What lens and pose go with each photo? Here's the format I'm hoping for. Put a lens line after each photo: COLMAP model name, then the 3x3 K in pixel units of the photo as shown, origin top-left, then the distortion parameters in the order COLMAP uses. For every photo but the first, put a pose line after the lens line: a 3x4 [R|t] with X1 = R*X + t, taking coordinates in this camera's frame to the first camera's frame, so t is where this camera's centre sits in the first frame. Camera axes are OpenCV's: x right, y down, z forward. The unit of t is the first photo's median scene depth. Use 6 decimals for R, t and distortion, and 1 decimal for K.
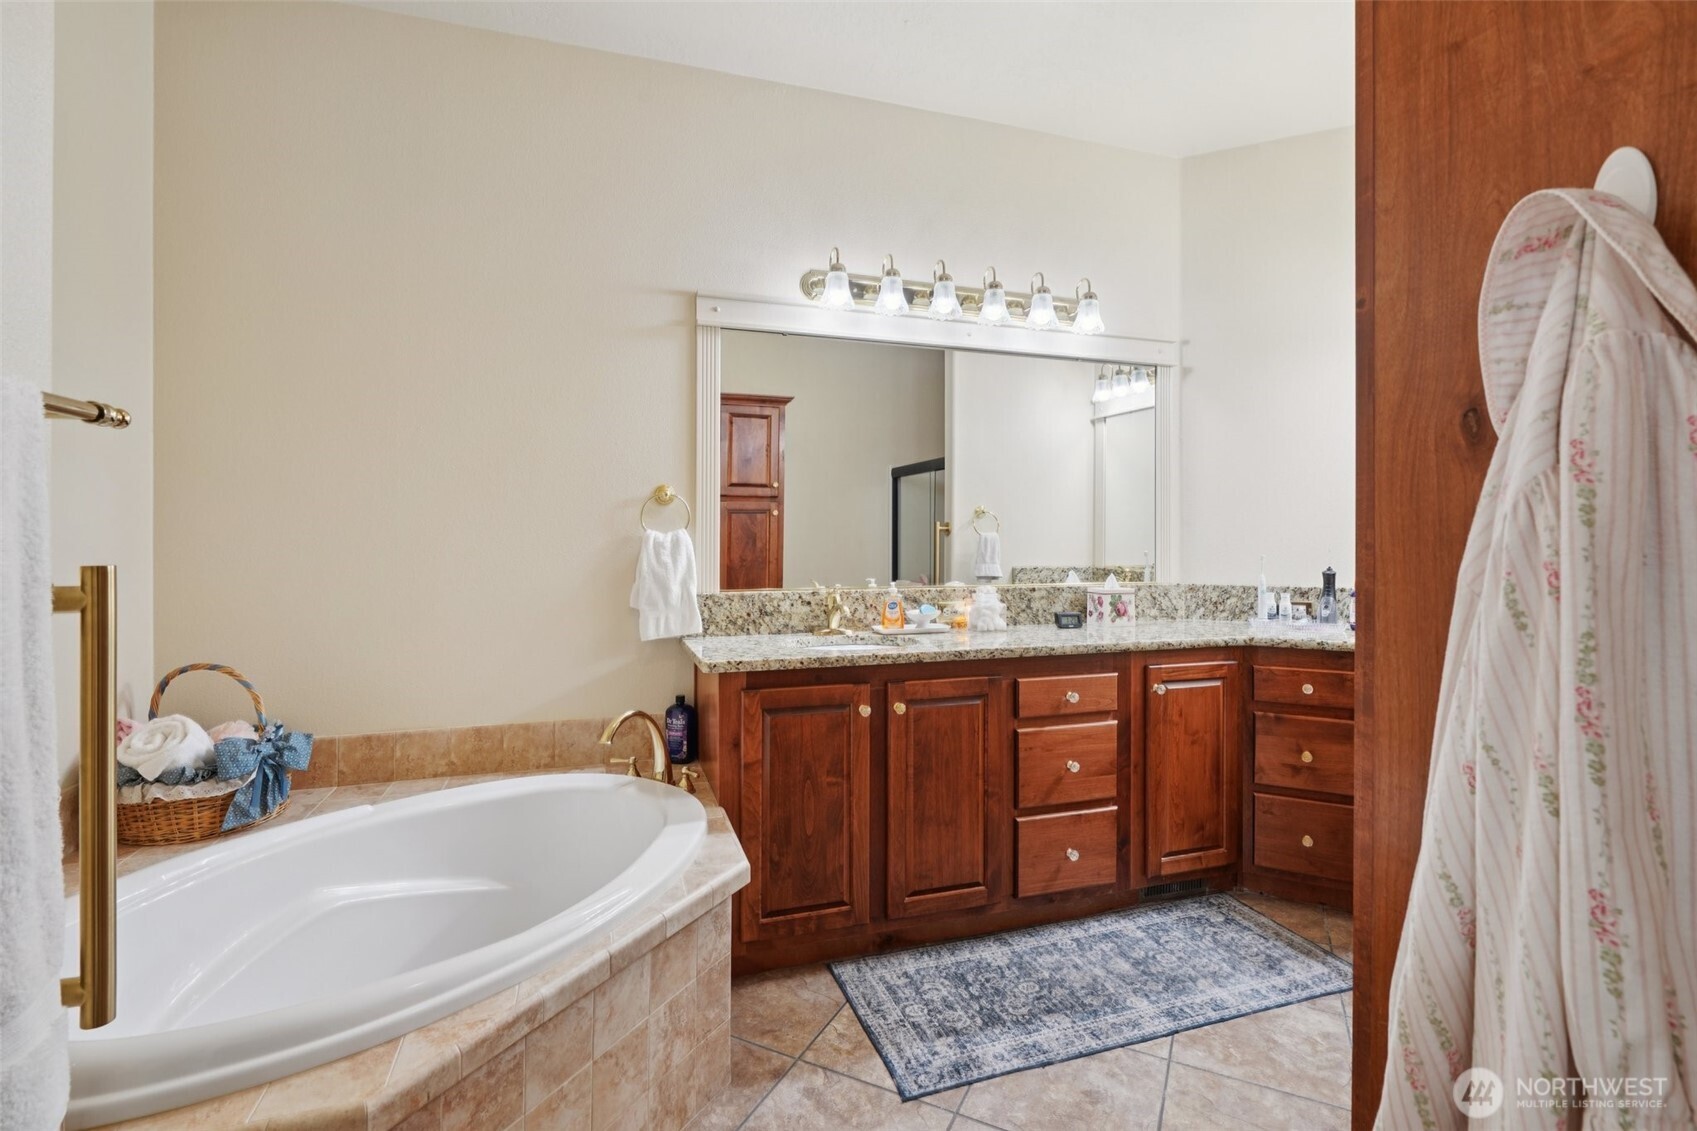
lens RADIAL K [[786.9, 0, 842.5], [0, 786.9, 551.1], [0, 0, 1]] dist [-0.000567, -0.000217]
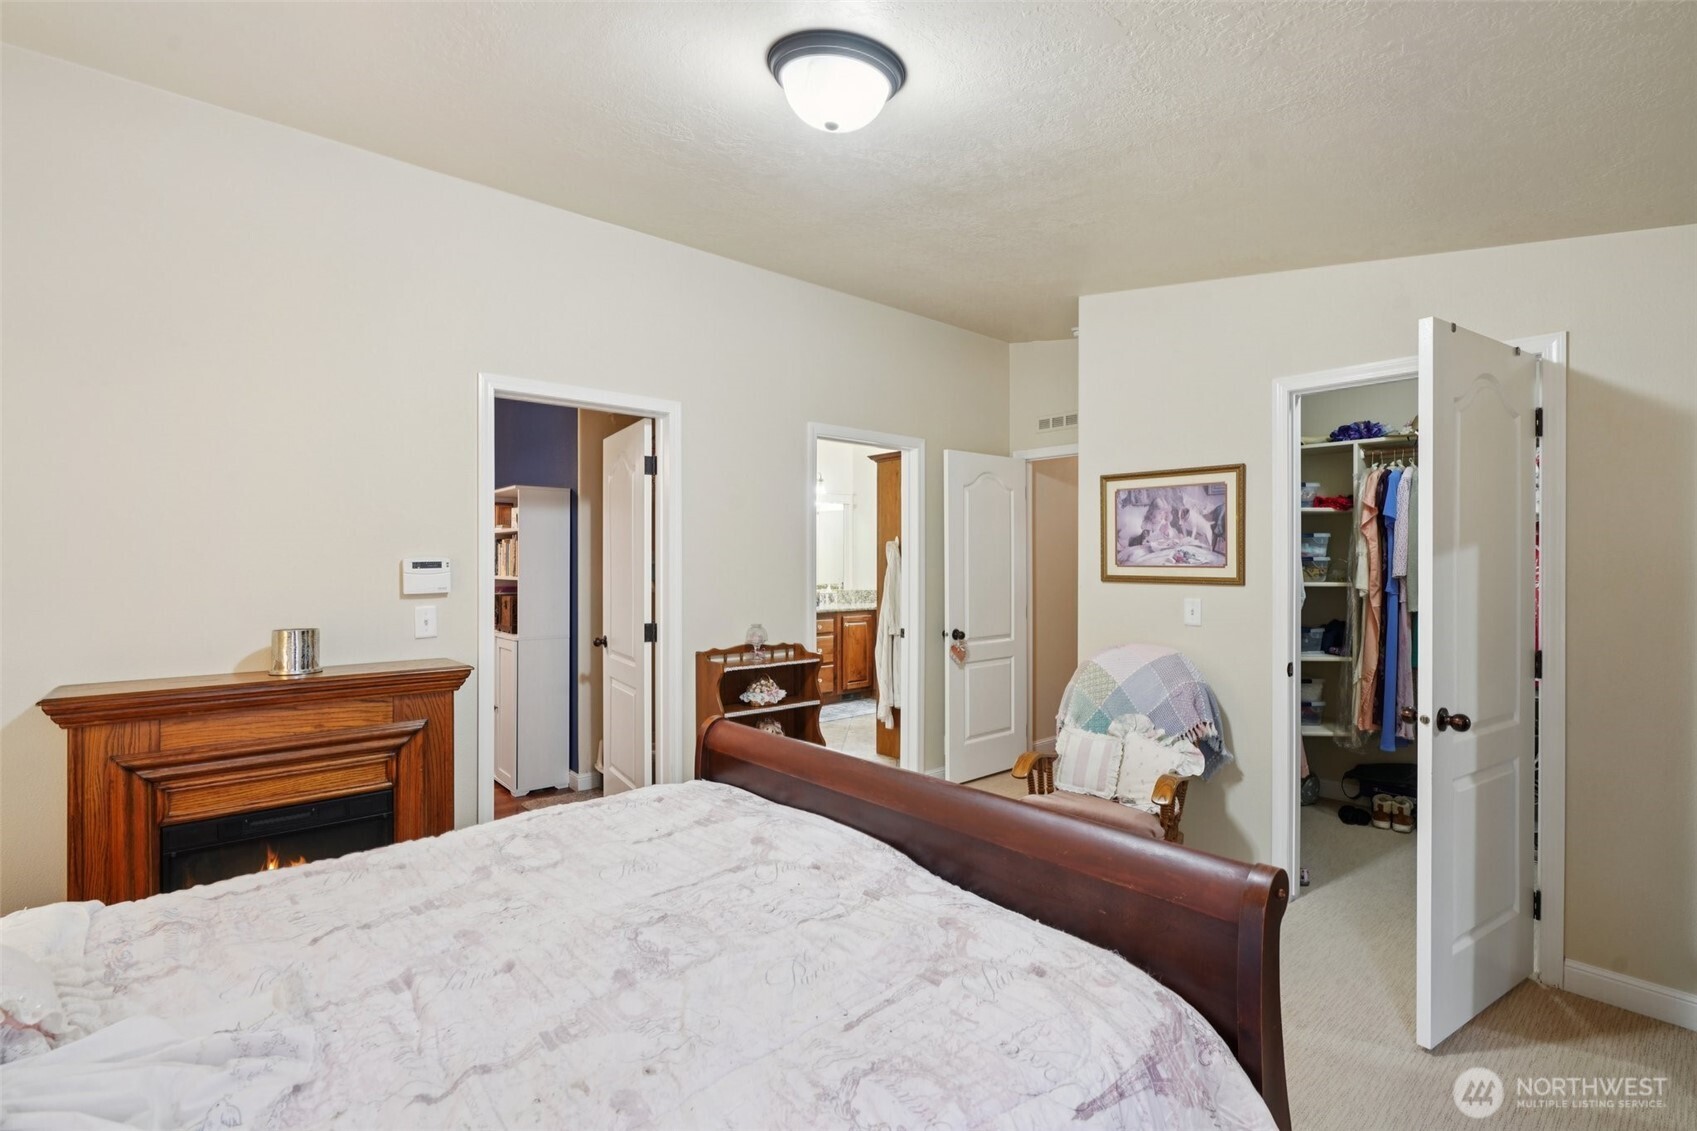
lens RADIAL K [[786.9, 0, 849.3], [0, 786.9, 571.4], [0, 0, 1]] dist [-0.000567, -0.000217]
pose [[0.919318, -0.000710, 0.393514, -0.731291], [0.003333, 0.999977, -0.005982, -0.004304], [-0.393500, 0.006811, 0.919299, -1.676186]]
